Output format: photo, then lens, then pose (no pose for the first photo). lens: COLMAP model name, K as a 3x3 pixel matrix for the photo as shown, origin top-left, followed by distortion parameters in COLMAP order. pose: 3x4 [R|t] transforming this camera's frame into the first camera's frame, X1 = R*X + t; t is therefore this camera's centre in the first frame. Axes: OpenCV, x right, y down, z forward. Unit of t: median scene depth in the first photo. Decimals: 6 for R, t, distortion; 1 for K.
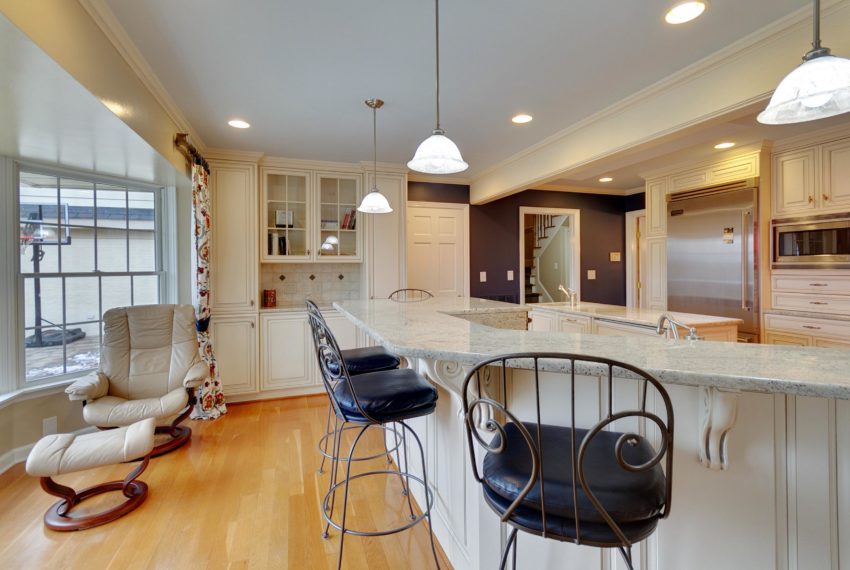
lens RADIAL K [[399.2, 0, 431.1], [0, 399.2, 275.0], [0, 0, 1]] dist [0.003965, -0.000050]
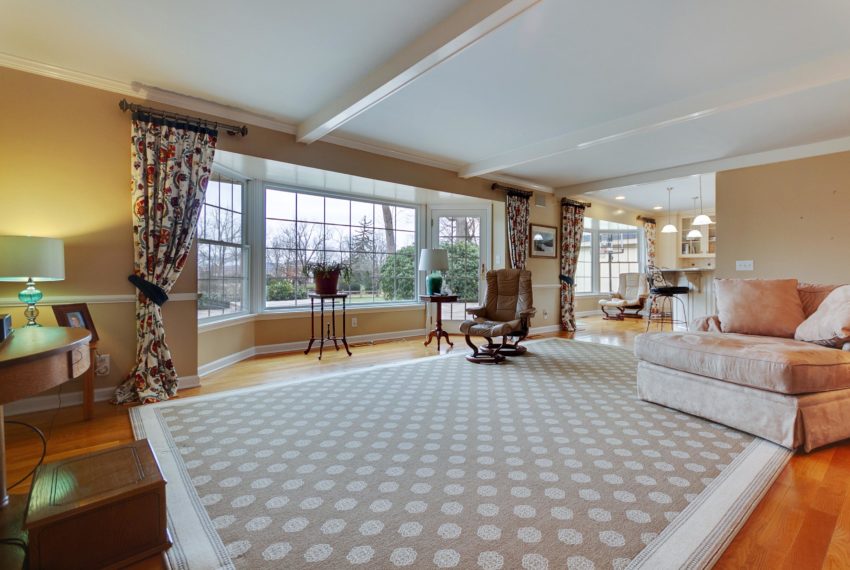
lens RADIAL K [[399.2, 0, 431.1], [0, 399.2, 275.0], [0, 0, 1]] dist [0.003965, -0.000050]
pose [[0.348395, 0.008311, -0.937311, 1.480407], [-0.017296, 0.999847, 0.002436, 0.107657], [0.937188, 0.015363, 0.348486, -1.359459]]
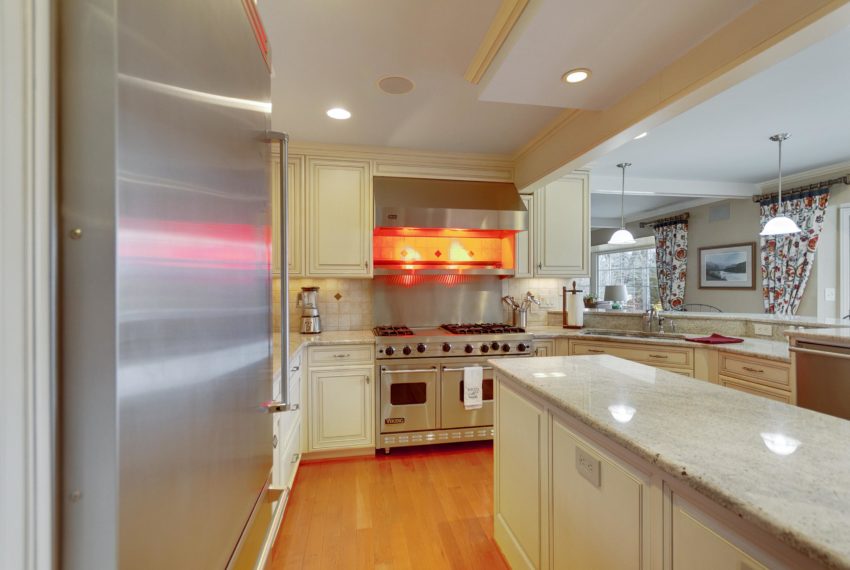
lens RADIAL K [[398.6, 0, 429.7], [0, 398.6, 286.1], [0, 0, 1]] dist [0.003822, 0.000610]
pose [[-0.988936, 0.008555, 0.148093, 0.668396], [0.011090, 0.999806, 0.016296, -0.029768], [-0.147925, 0.017758, -0.988839, 1.491296]]
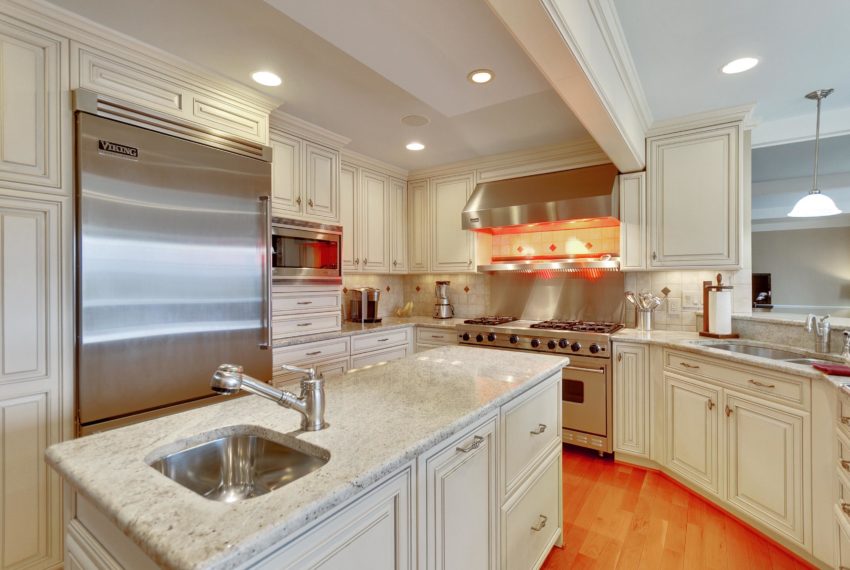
lens RADIAL K [[398.3, 0, 430.5], [0, 398.3, 281.3], [0, 0, 1]] dist [0.002765, 0.000412]
pose [[-0.587450, 0.006629, 0.809233, 0.122749], [0.018619, 0.999812, 0.005326, -0.021491], [-0.809046, 0.018196, -0.587464, 1.305424]]
